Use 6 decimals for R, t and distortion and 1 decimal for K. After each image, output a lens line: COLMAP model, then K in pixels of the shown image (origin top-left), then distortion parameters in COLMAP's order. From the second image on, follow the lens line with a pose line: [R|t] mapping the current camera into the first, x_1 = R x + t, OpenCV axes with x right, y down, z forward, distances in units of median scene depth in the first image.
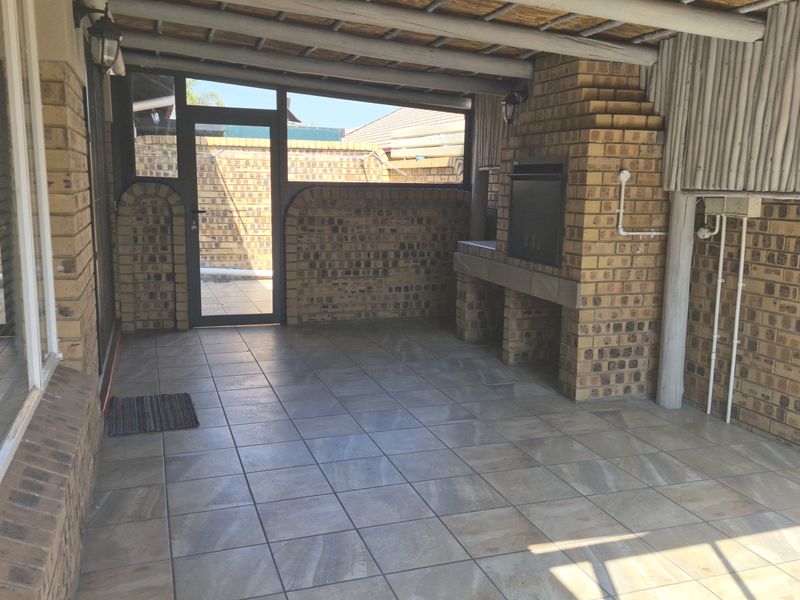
lens RADIAL K [[729.6, 0, 400.0], [0, 729.6, 300.0], [0, 0, 1]] dist [0.116578, -0.176474]
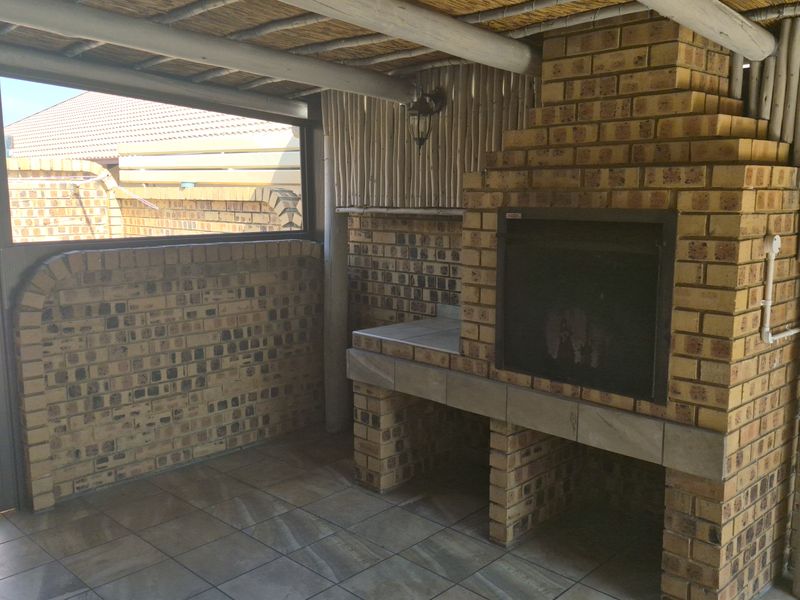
lens RADIAL K [[729.6, 0, 400.0], [0, 729.6, 300.0], [0, 0, 1]] dist [0.116578, -0.176474]
pose [[0.890802, -0.085233, 0.446326, -0.143663], [0.089349, 0.995930, 0.011860, -0.100384], [-0.445520, 0.029314, 0.894792, 0.387440]]
